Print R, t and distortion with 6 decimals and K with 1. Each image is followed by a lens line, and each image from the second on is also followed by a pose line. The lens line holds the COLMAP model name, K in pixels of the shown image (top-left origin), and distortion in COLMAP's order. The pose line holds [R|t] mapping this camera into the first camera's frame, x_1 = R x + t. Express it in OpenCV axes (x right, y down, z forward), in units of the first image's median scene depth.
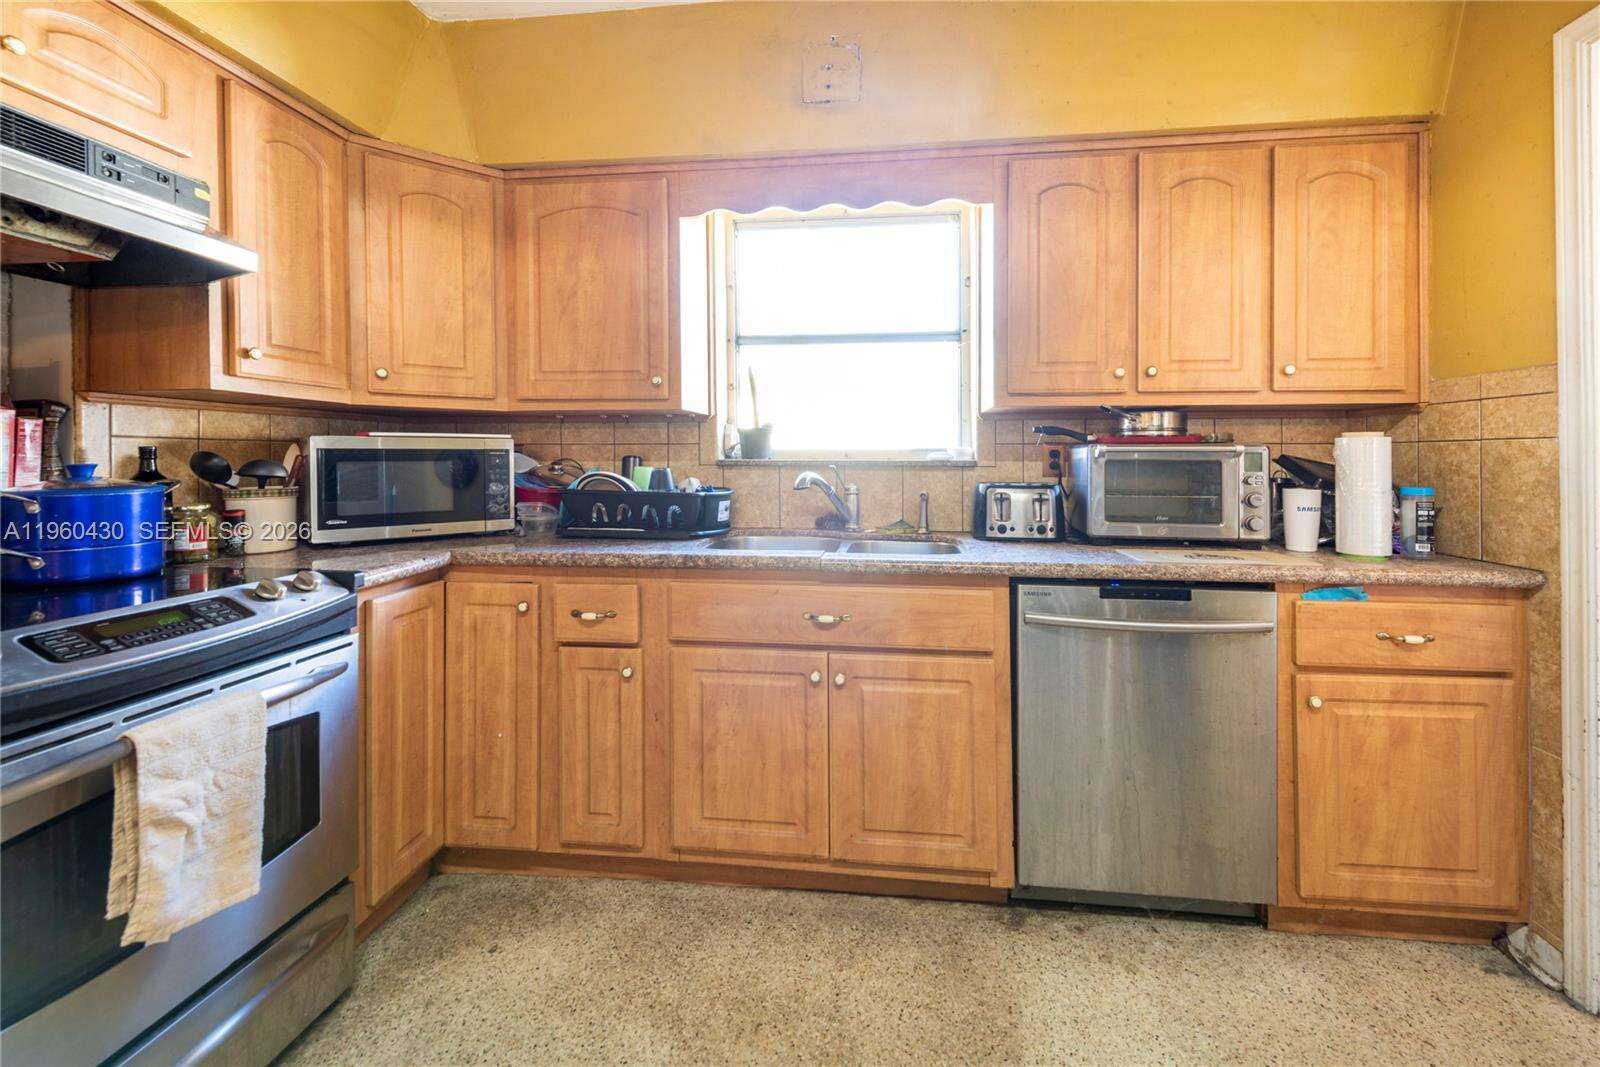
lens RADIAL K [[669.8, 0, 834.8], [0, 669.8, 464.1], [0, 0, 1]] dist [0.013089, -0.004121]
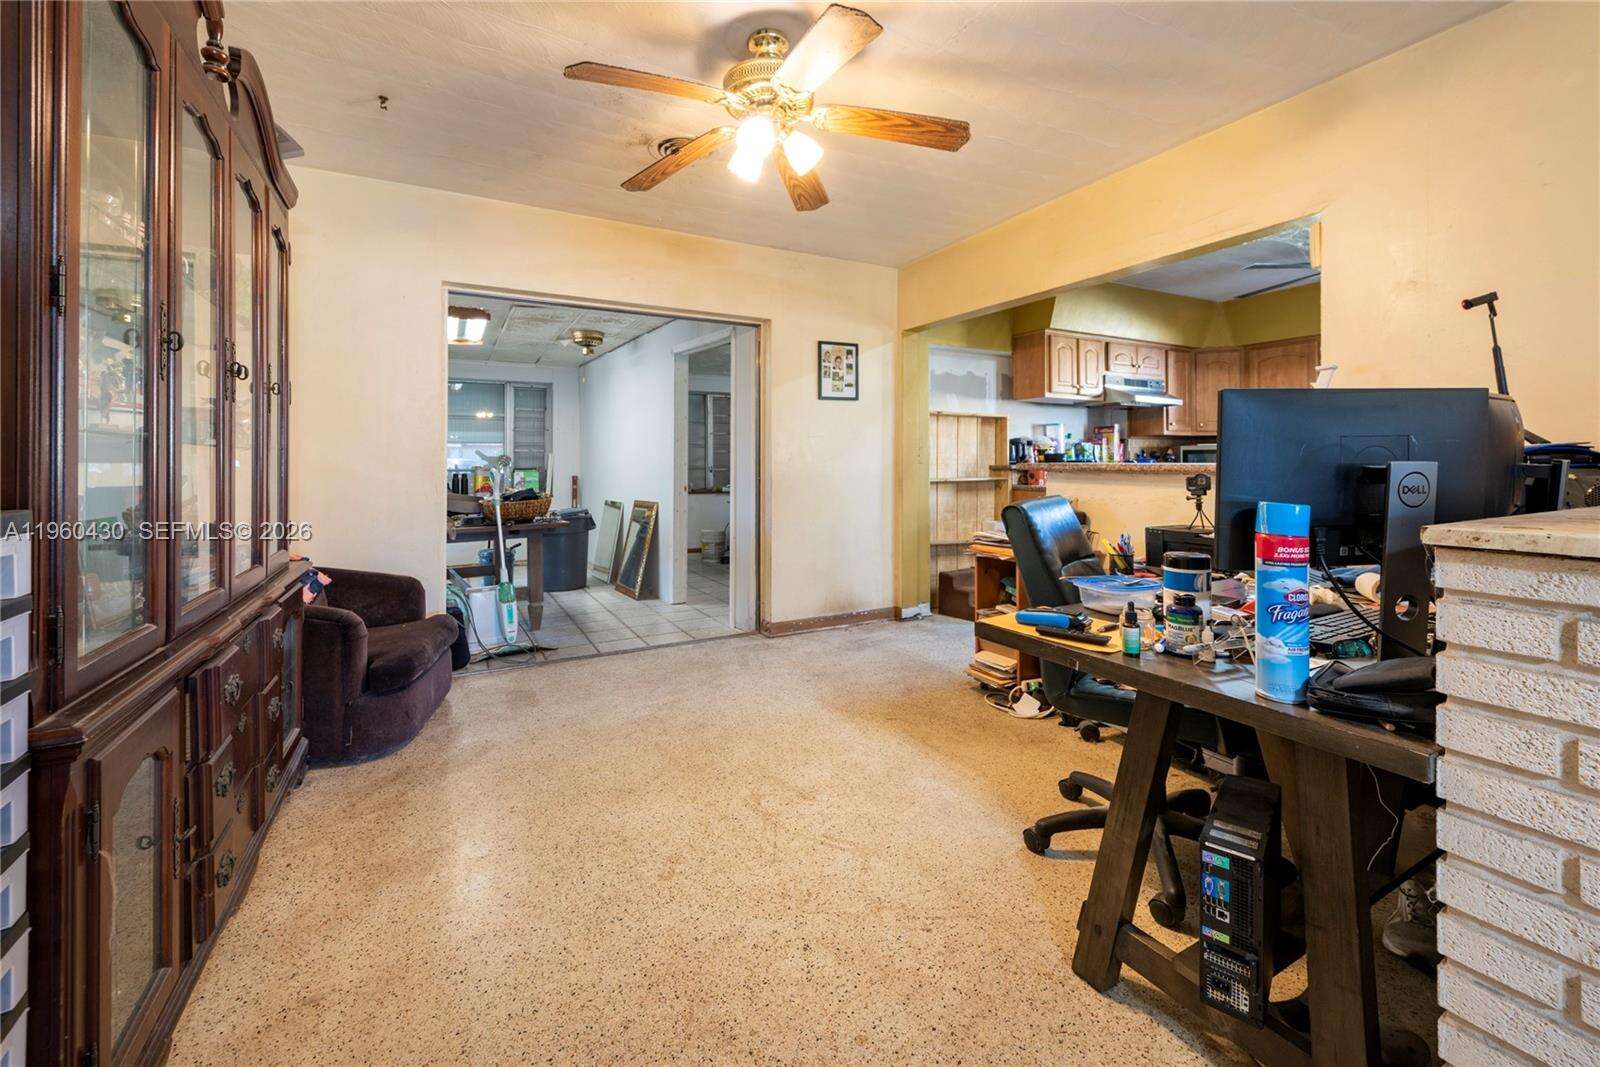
lens RADIAL K [[669.8, 0, 780.0], [0, 669.8, 465.2], [0, 0, 1]] dist [0.013089, -0.004121]
pose [[0.546605, 0.001563, -0.837389, 0.900285], [-0.001732, 0.999998, 0.000736, 0.053642], [0.837389, 0.001048, 0.546606, -2.434617]]
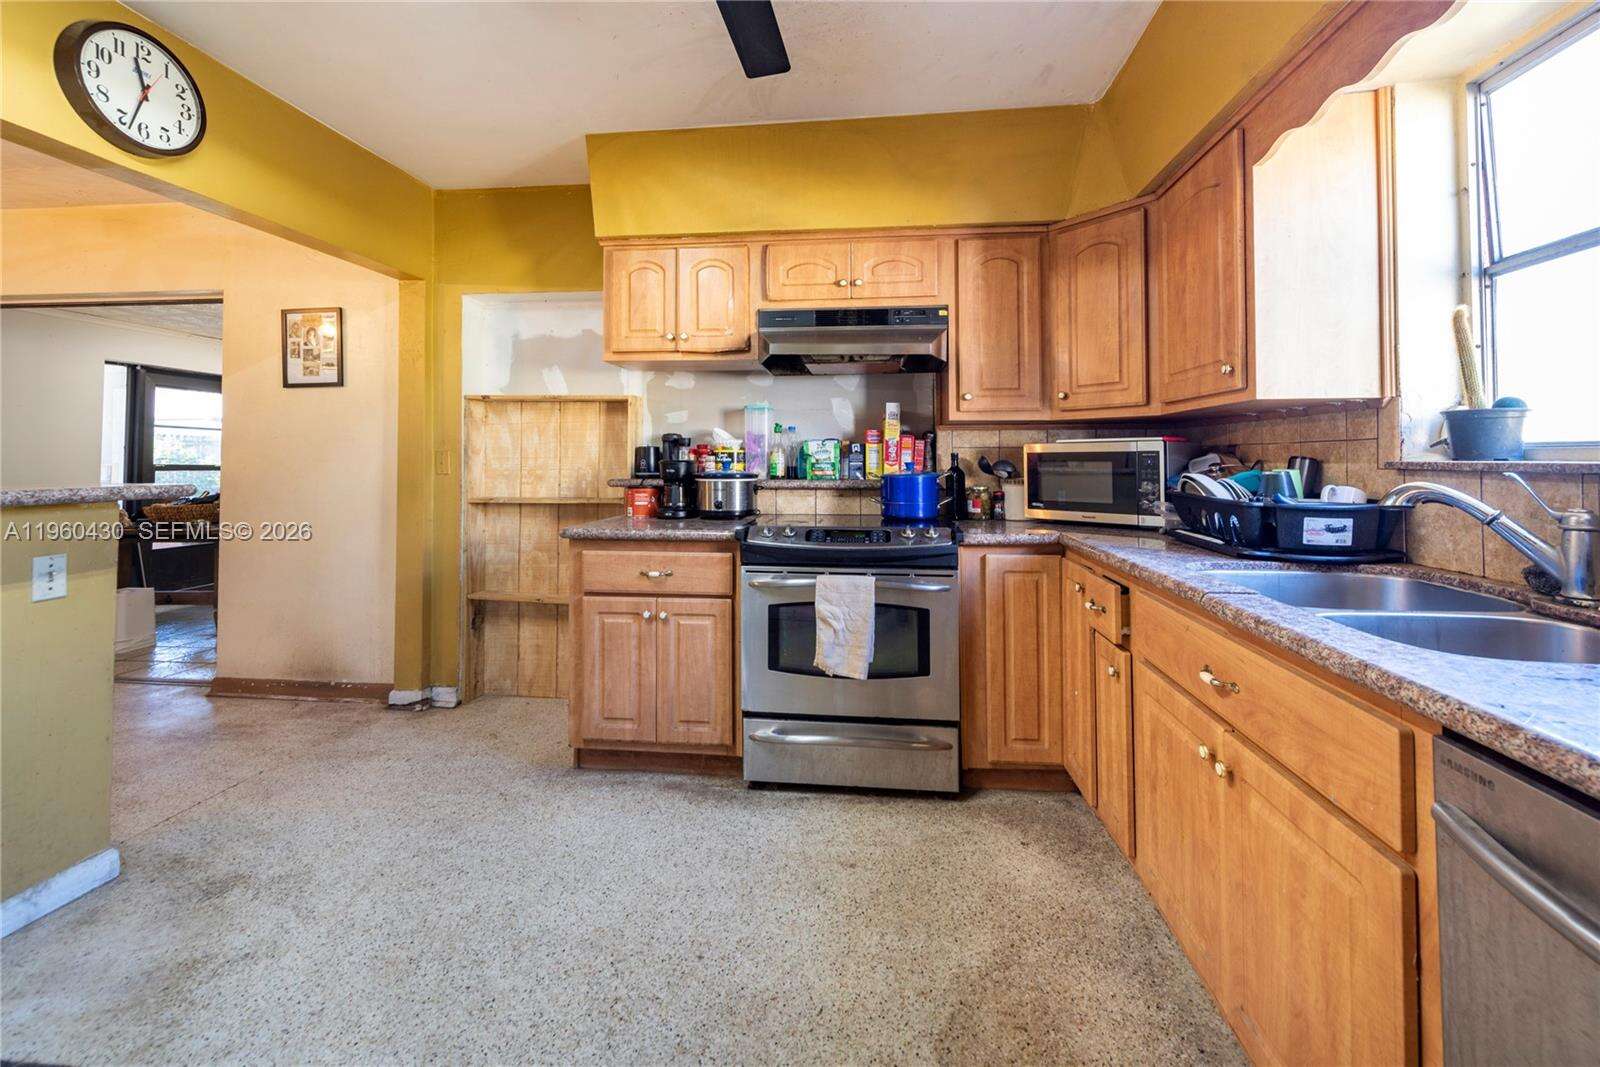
lens RADIAL K [[669.8, 0, 796.2], [0, 669.8, 462.5], [0, 0, 1]] dist [0.013089, -0.004121]
pose [[-0.029106, 0.003998, -0.999568, 0.715823], [-0.009475, 0.999946, 0.004276, -0.003552], [0.999531, 0.009596, -0.029066, 0.551129]]
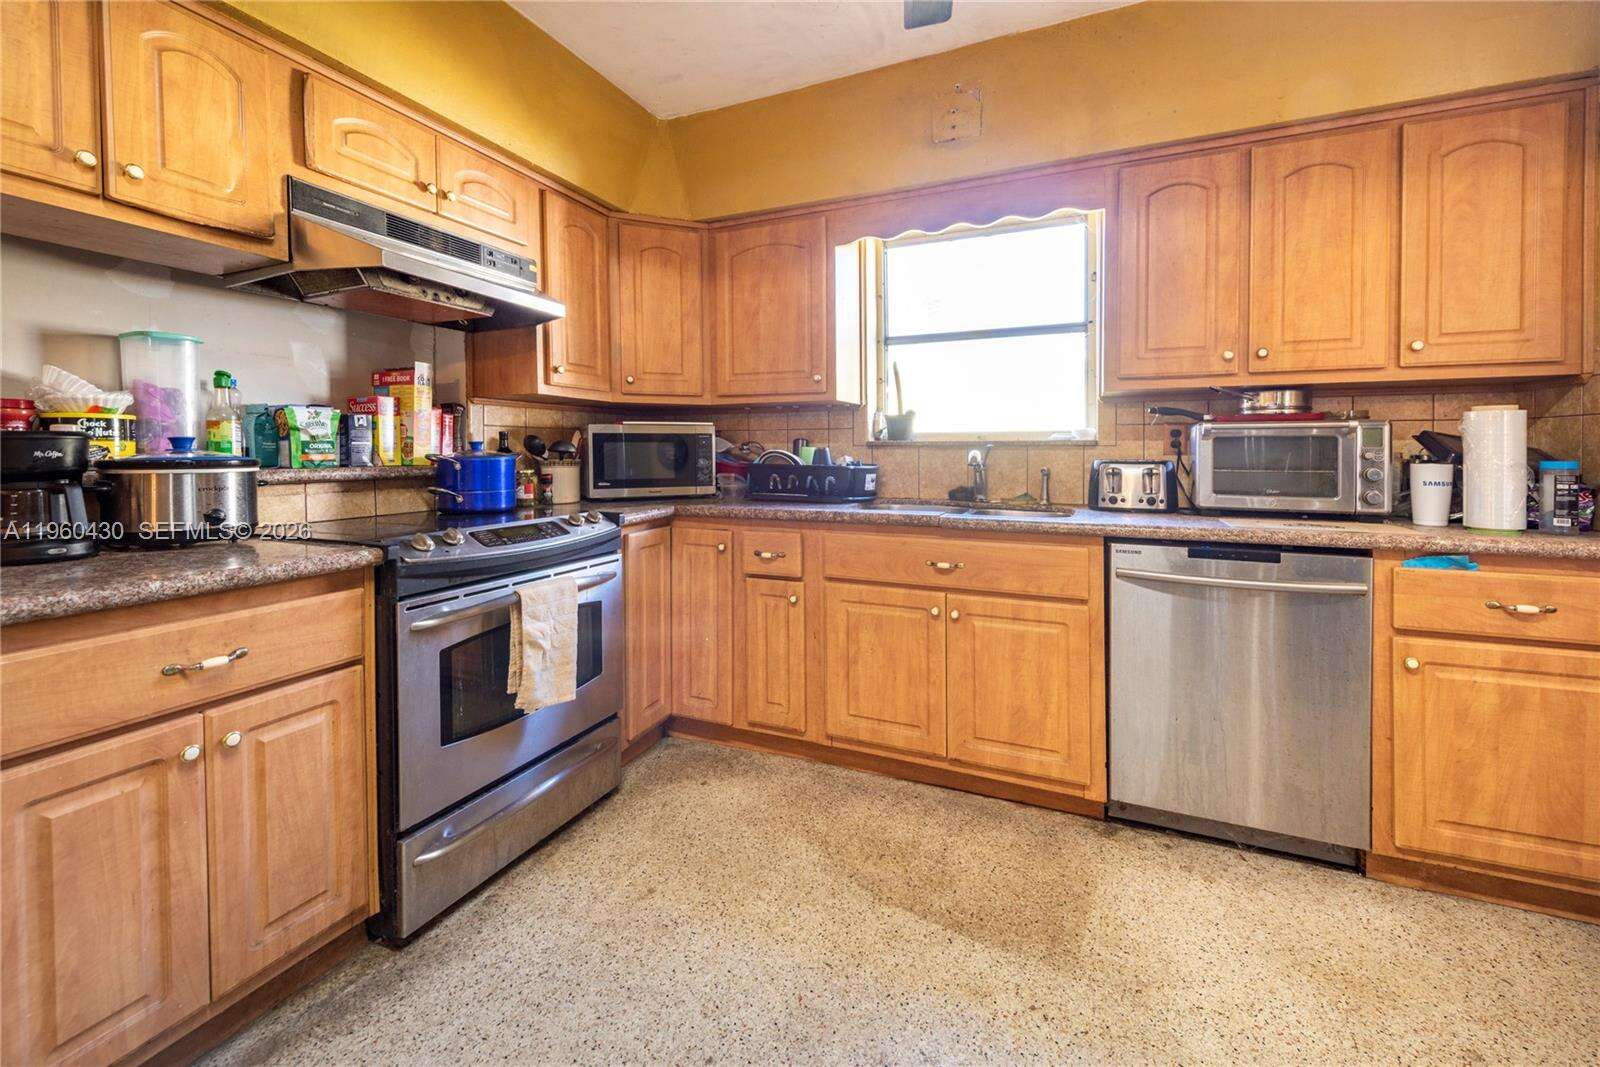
lens RADIAL K [[669.8, 0, 815.5], [0, 669.8, 469.5], [0, 0, 1]] dist [0.013089, -0.004121]
pose [[0.956295, 0.006106, -0.292340, 0.118493], [-0.000252, 0.999799, 0.020058, 0.027341], [0.292403, -0.019108, 0.956104, -0.249882]]
